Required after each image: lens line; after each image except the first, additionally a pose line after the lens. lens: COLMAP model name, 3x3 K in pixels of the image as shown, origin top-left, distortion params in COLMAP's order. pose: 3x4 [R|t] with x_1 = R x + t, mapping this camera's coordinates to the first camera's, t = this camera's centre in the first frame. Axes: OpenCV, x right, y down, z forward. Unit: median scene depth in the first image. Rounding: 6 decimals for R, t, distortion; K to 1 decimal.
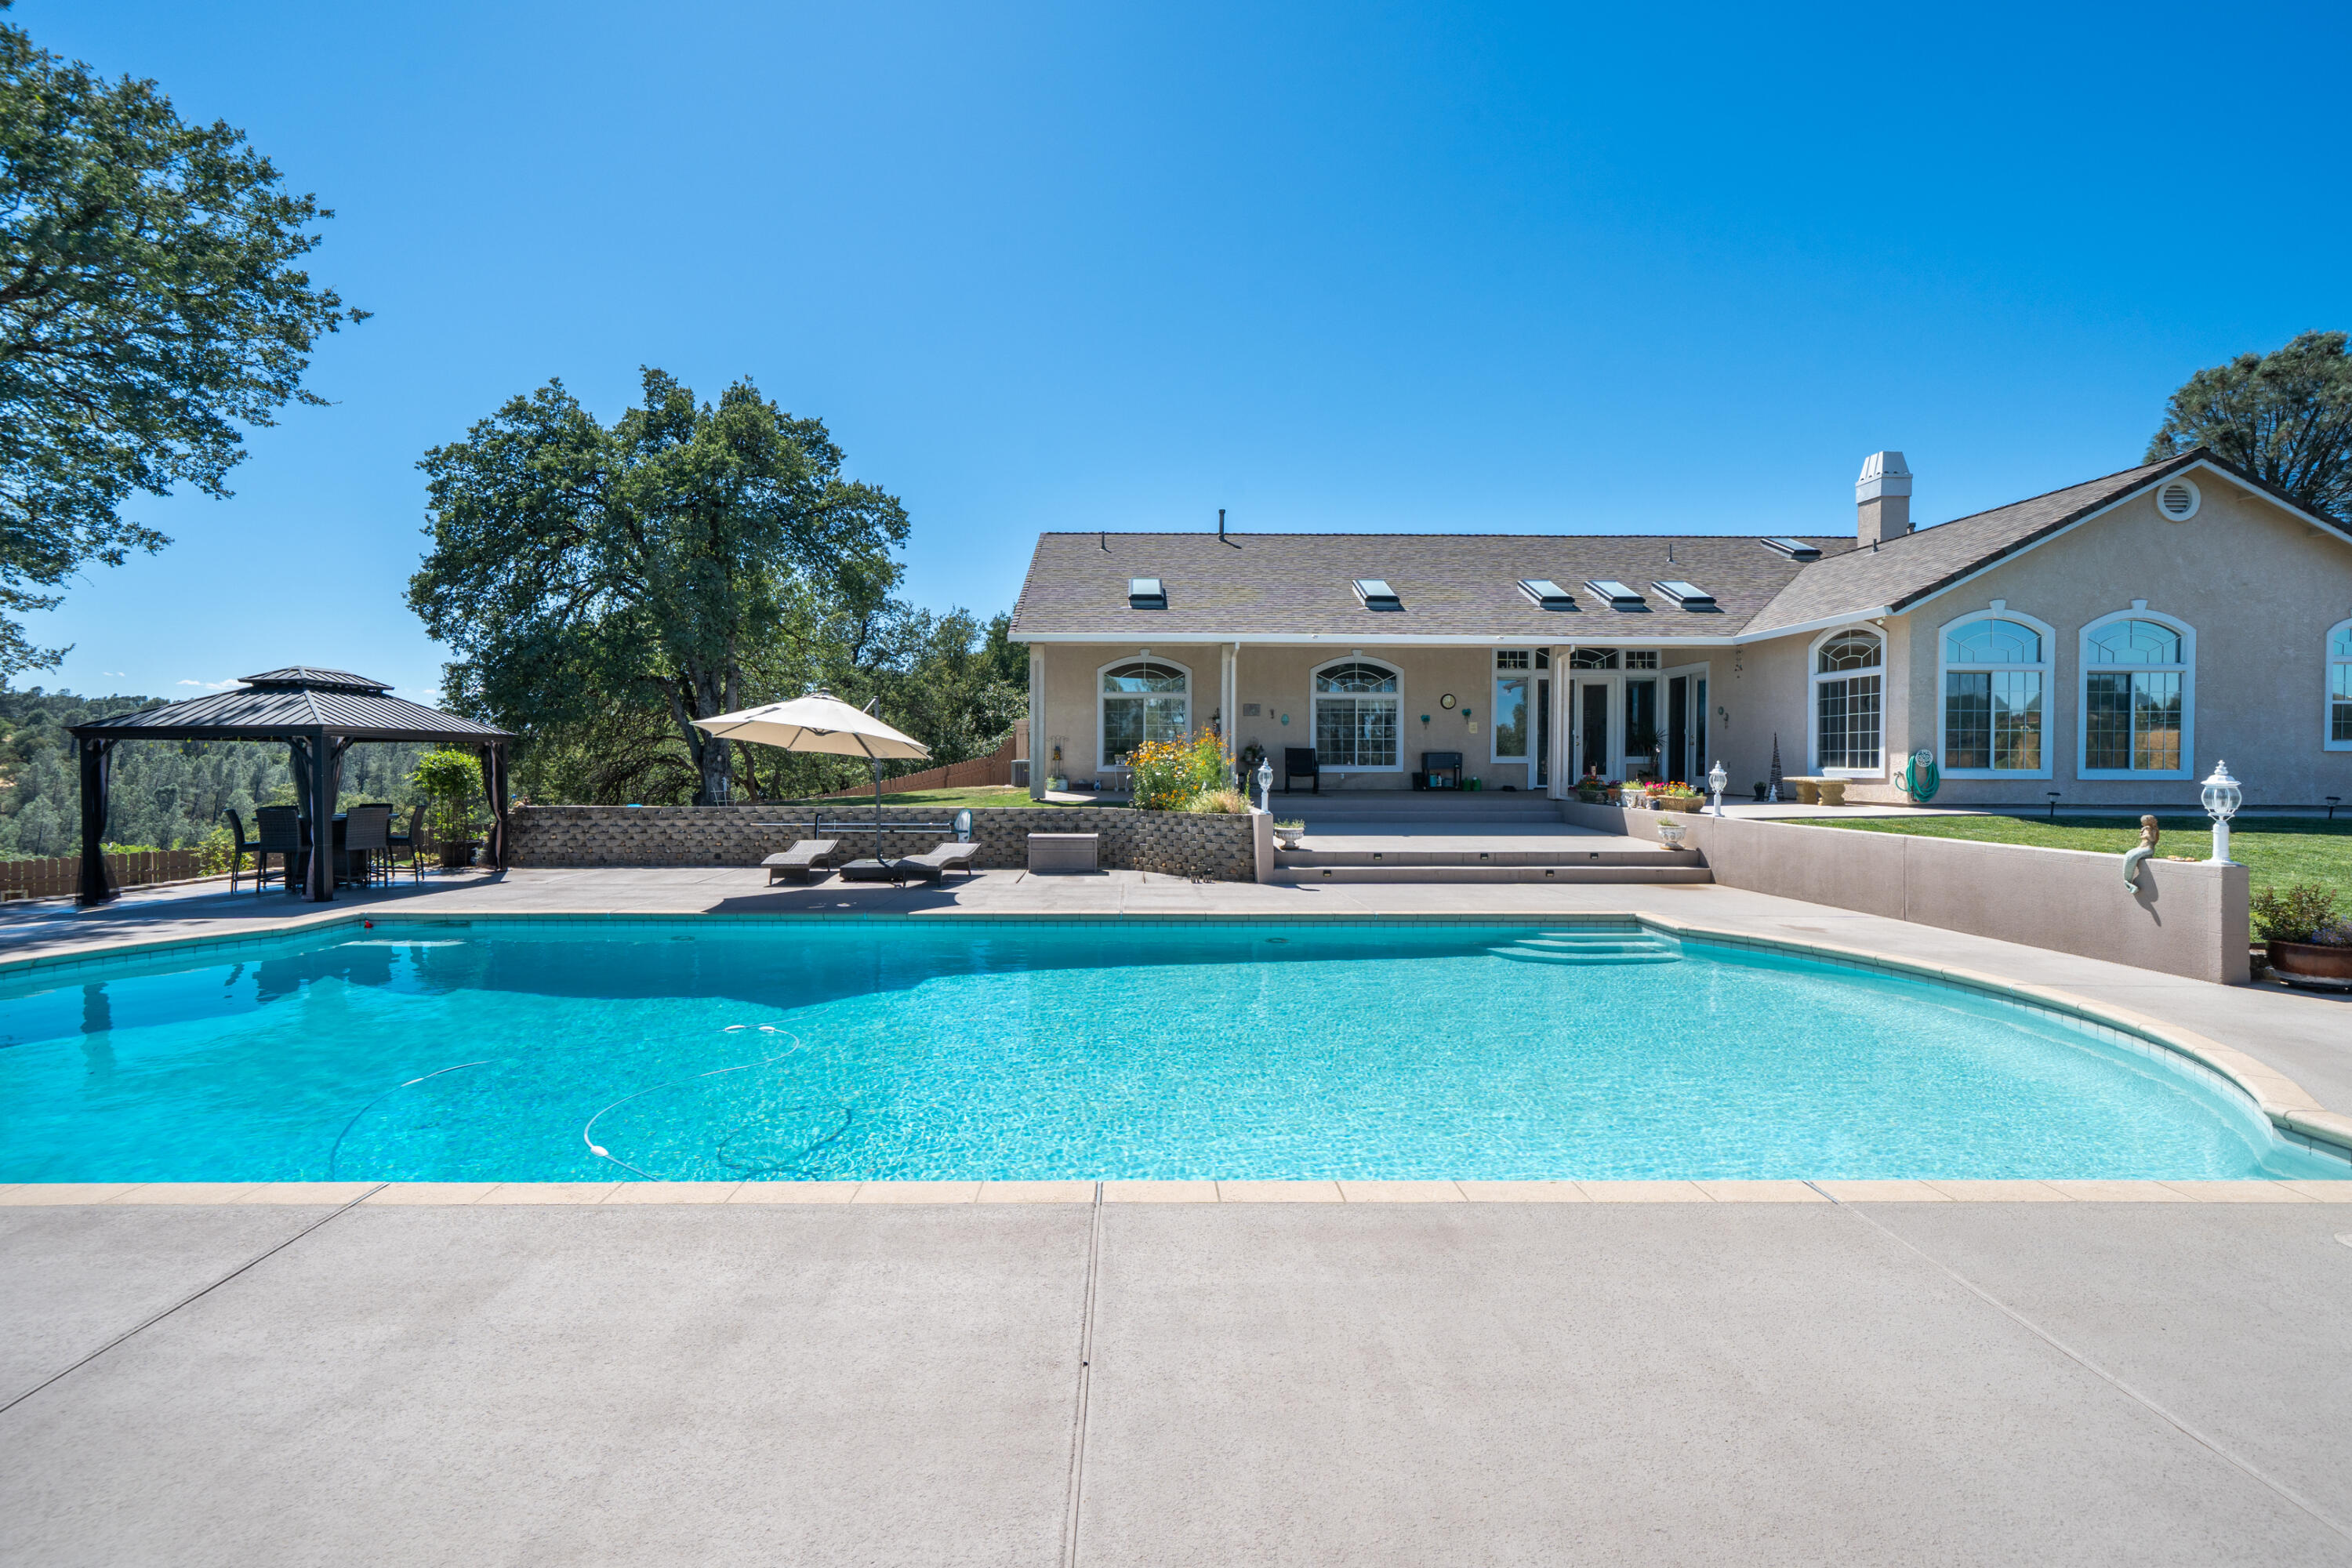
lens RADIAL K [[997.0, 0, 1153.8], [0, 997.0, 771.8], [0, 0, 1]] dist [-0.007204, 0.000596]
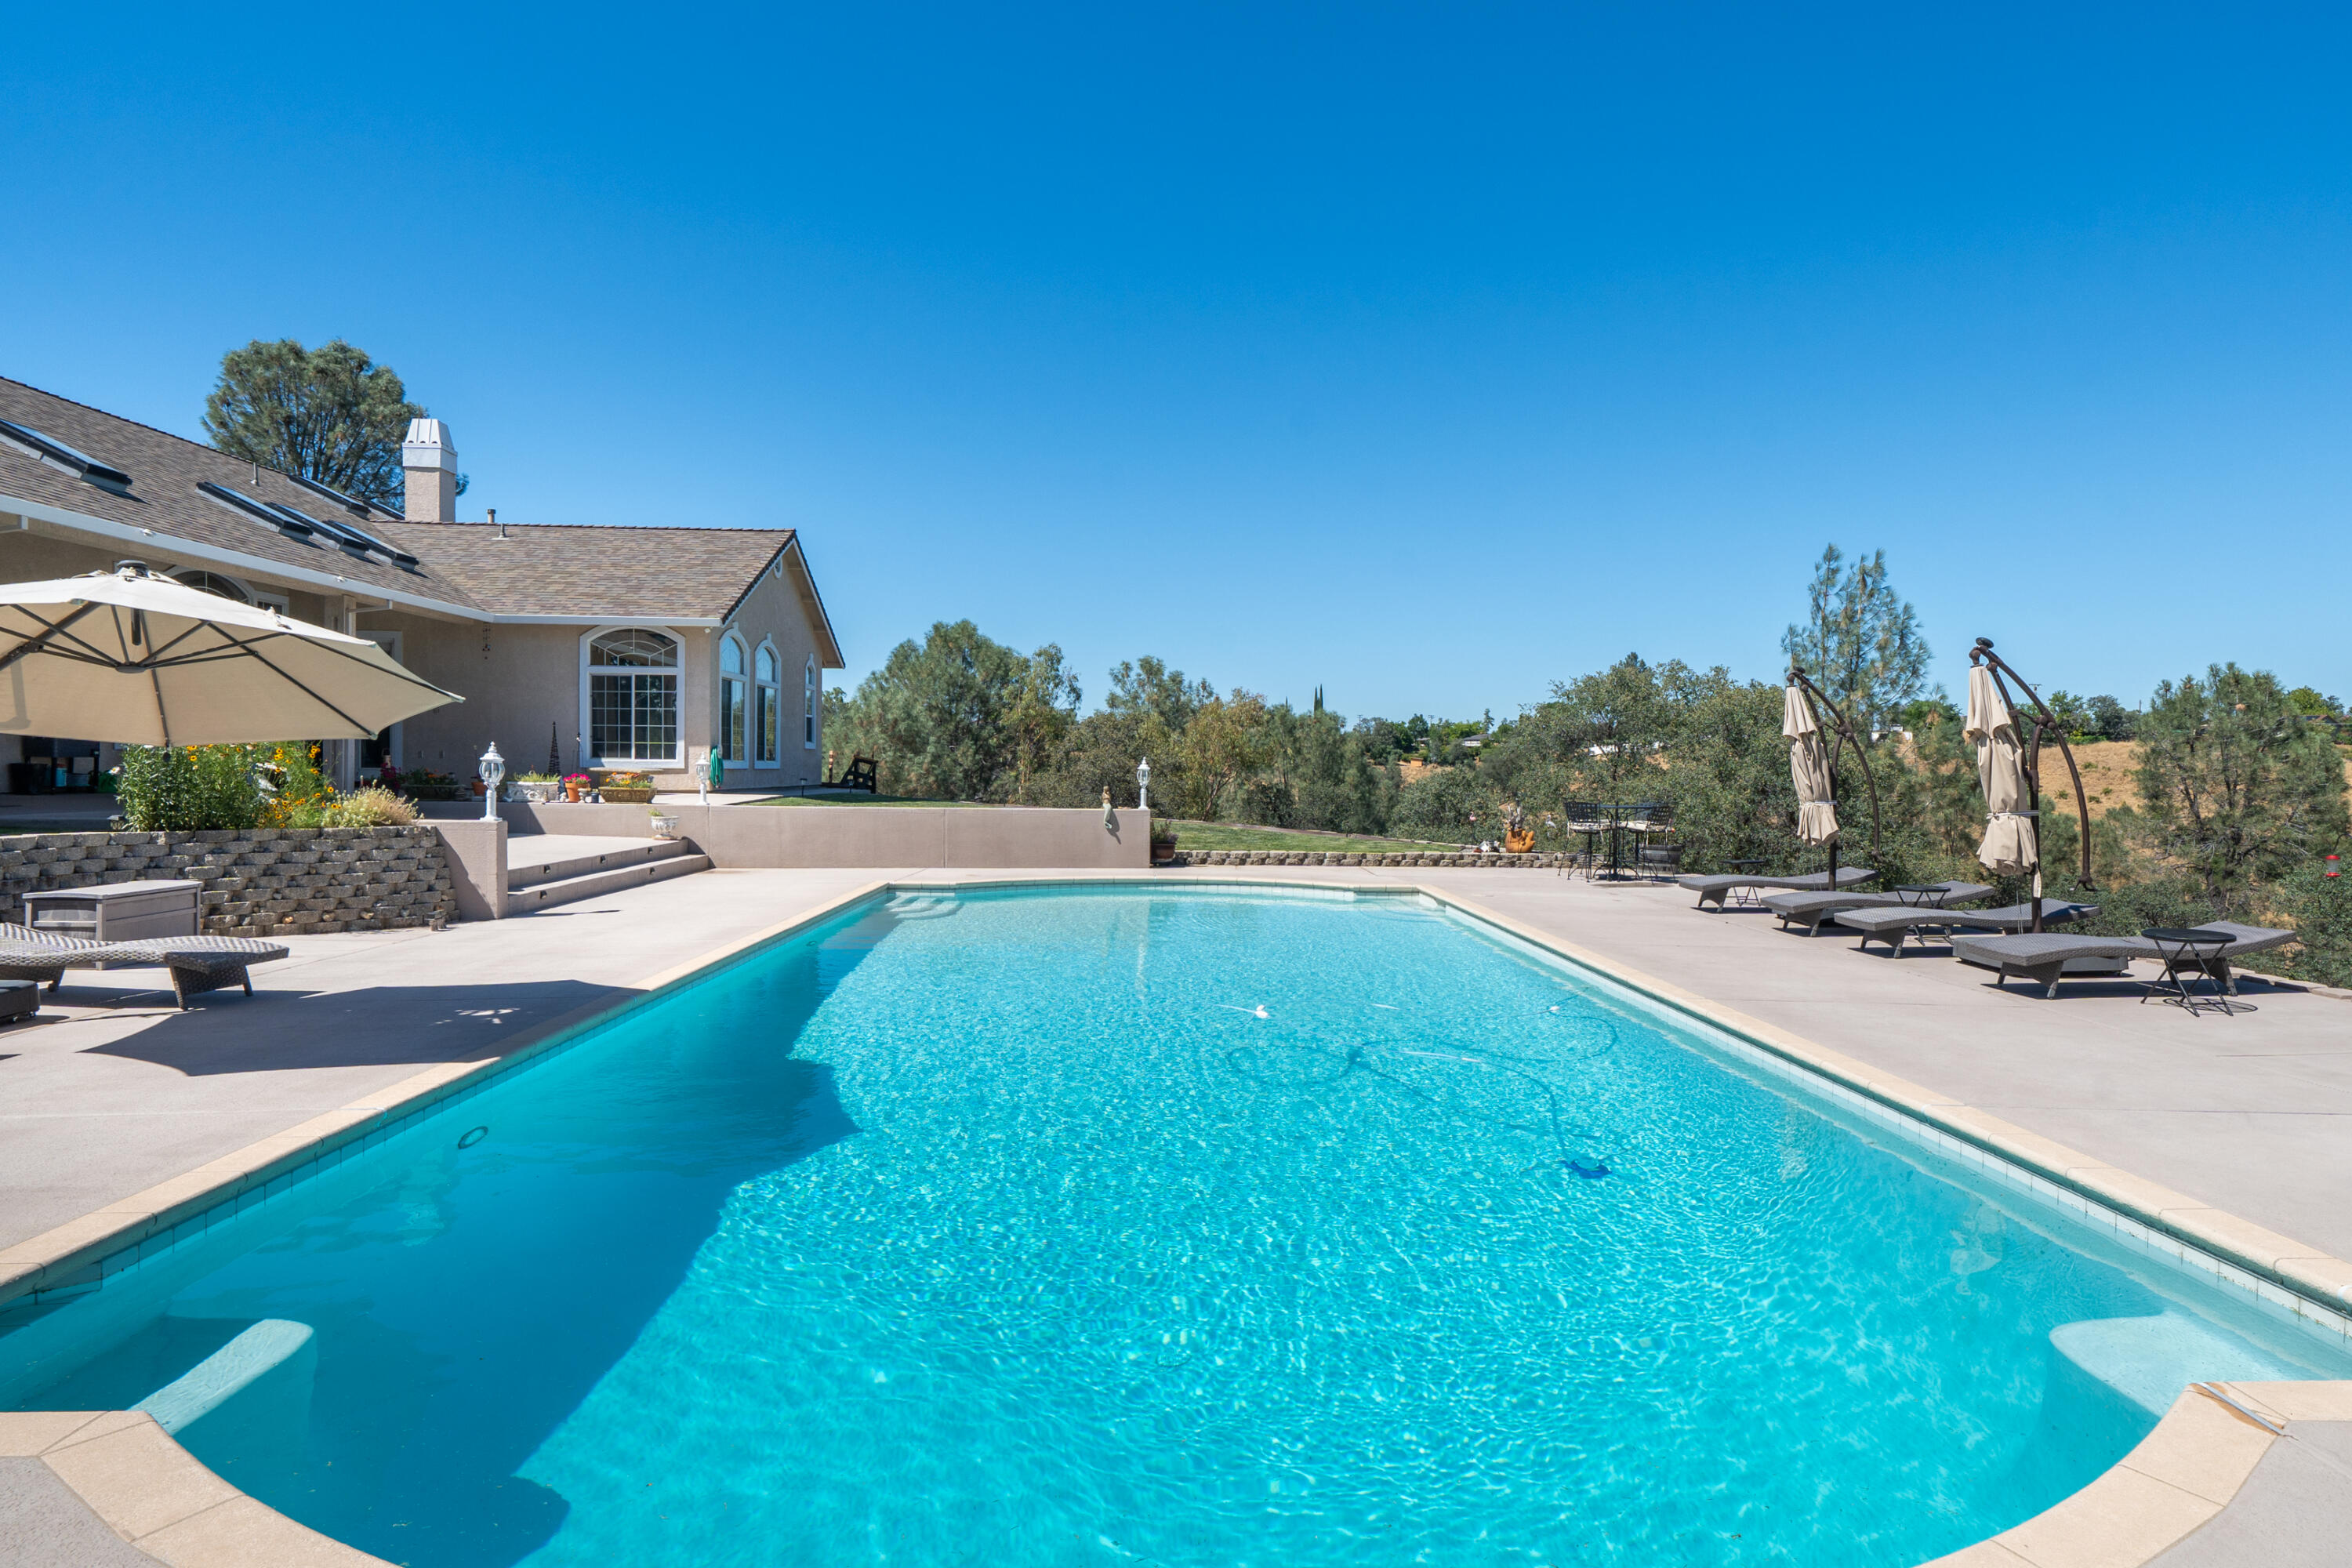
lens RADIAL K [[1298.8, 0, 1210.1], [0, 1298.8, 788.8], [0, 0, 1]] dist [0.000856, 0.000307]
pose [[-0.040091, -0.019560, 0.999005, -0.547190], [-0.000234, 0.999809, 0.019566, 0.000700], [-0.999196, 0.000550, -0.040088, 0.340041]]
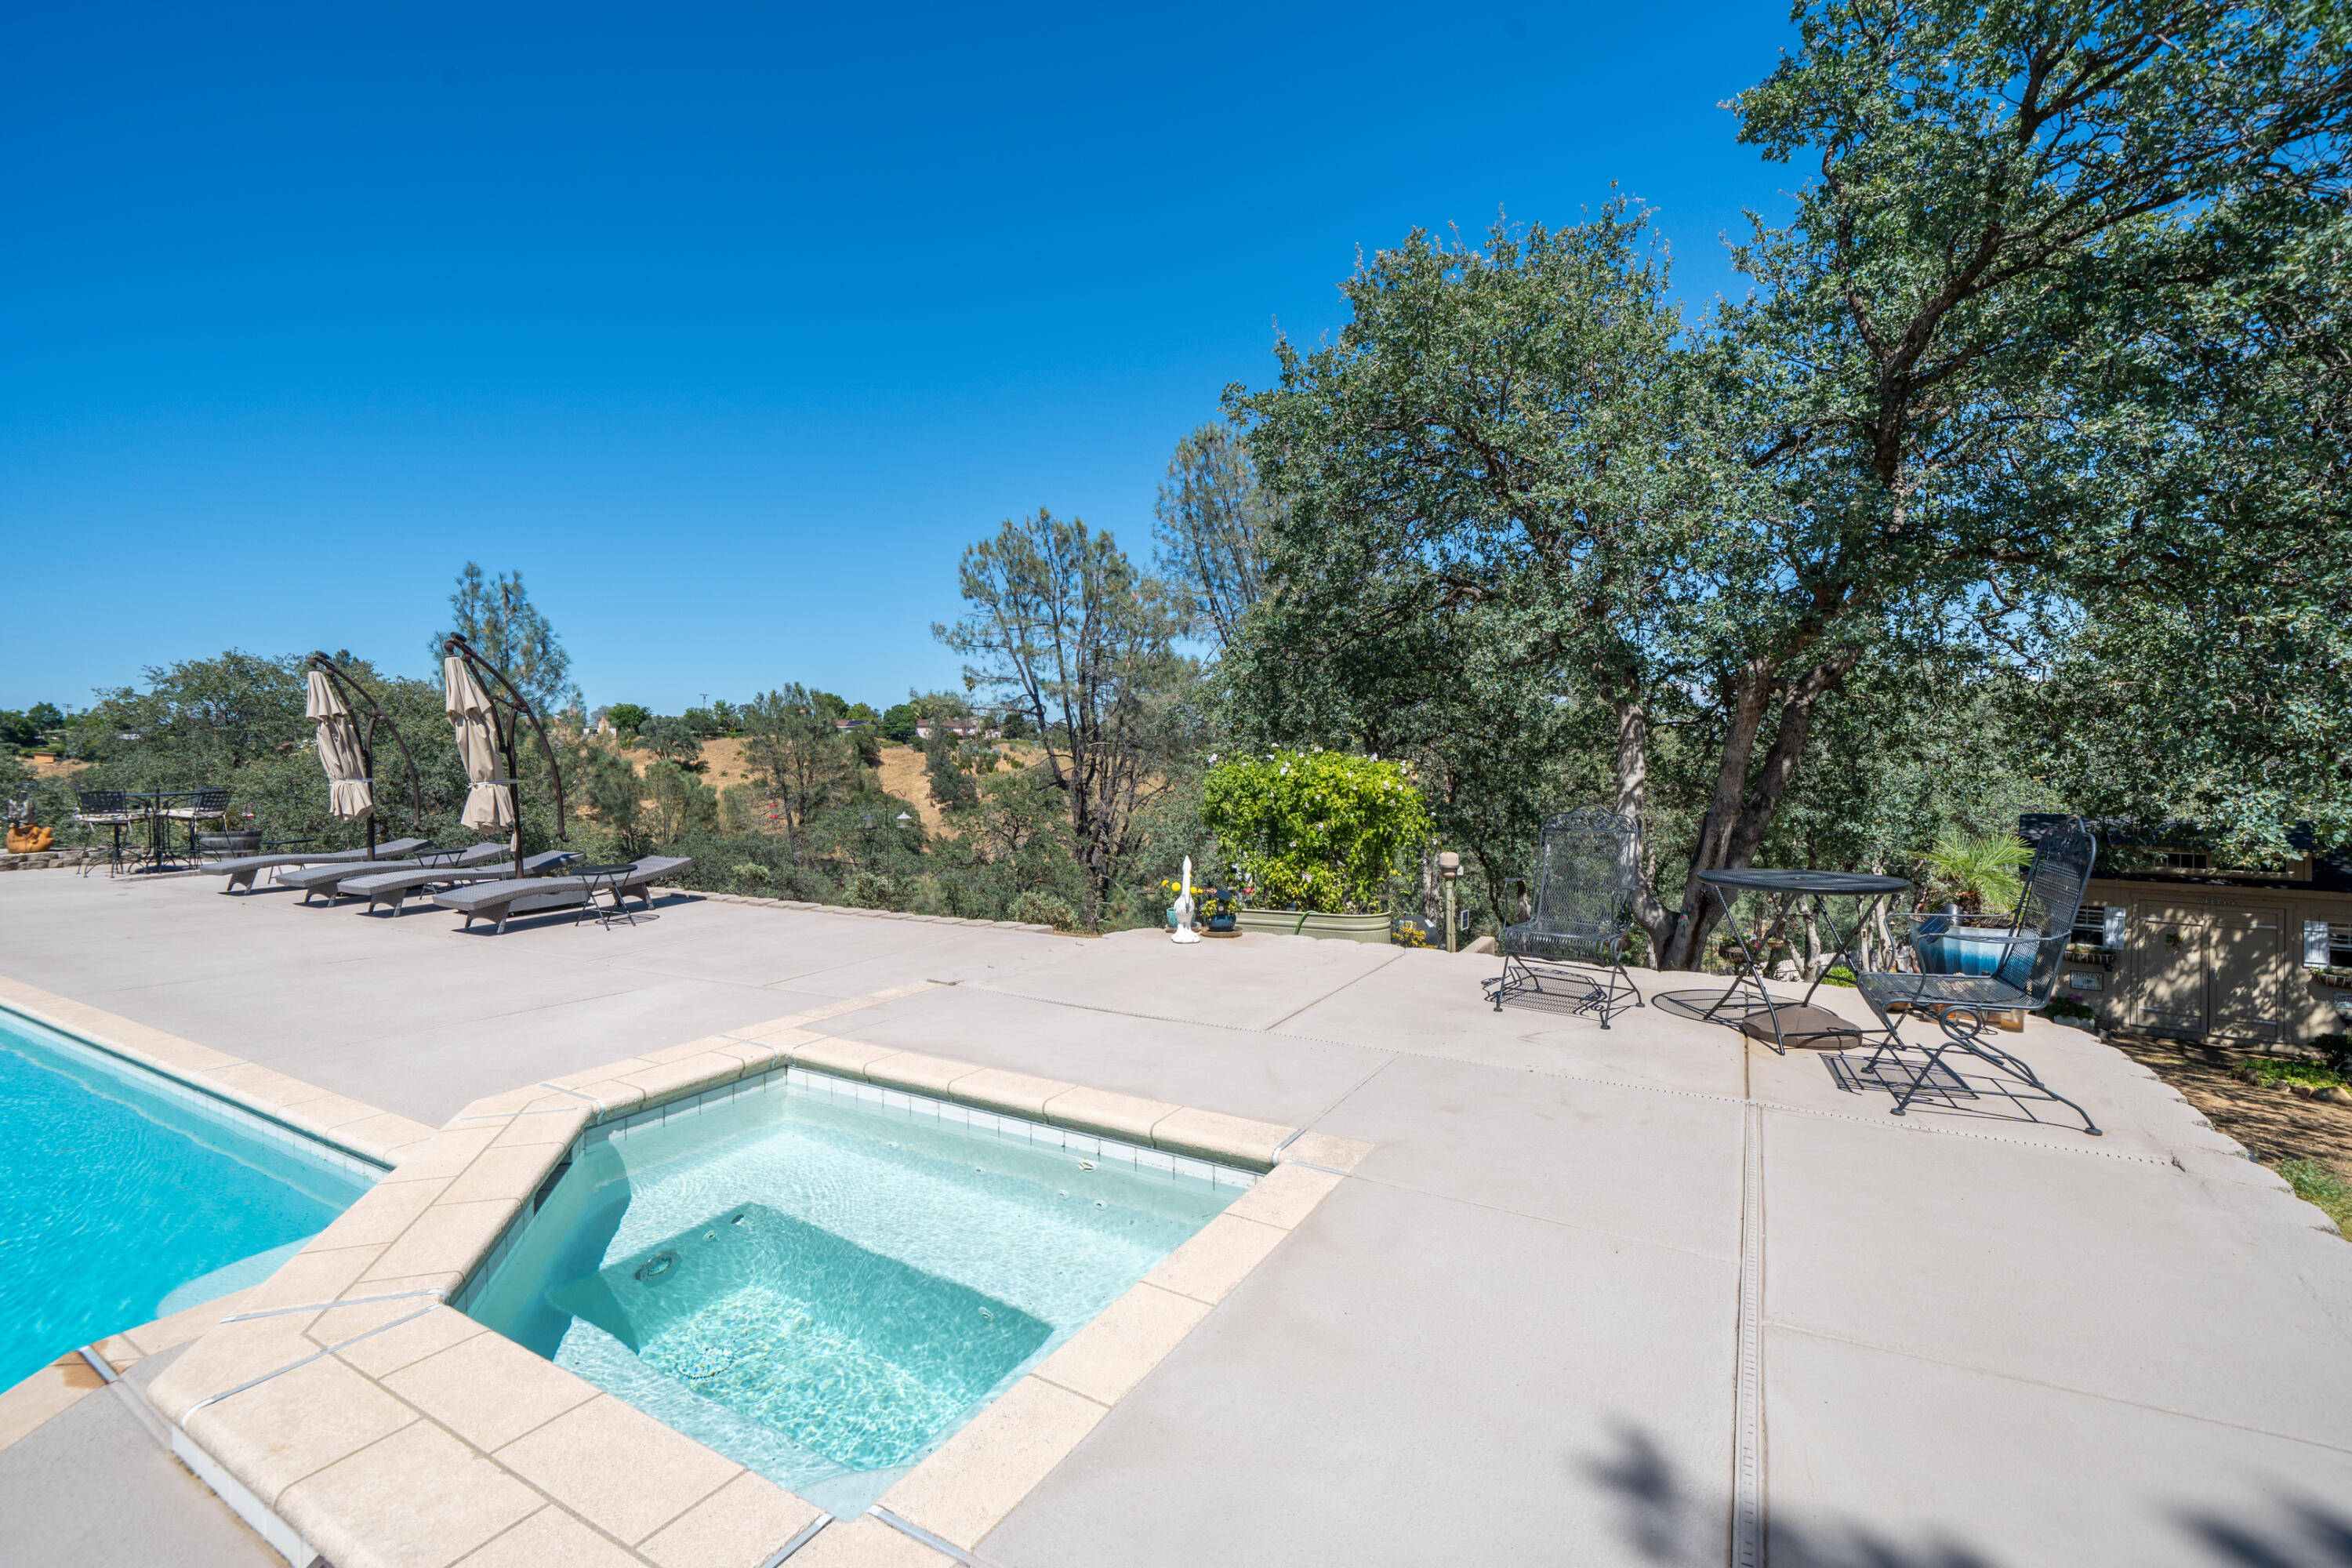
lens RADIAL K [[1011.8, 0, 1170.8], [0, 1011.8, 767.8], [0, 0, 1]] dist [0.009506, -0.007728]
pose [[-0.857645, -0.001023, 0.514241, -0.566981], [0.010911, 0.999737, 0.020187, 0.007015], [-0.514126, 0.022924, -0.857408, 0.252429]]
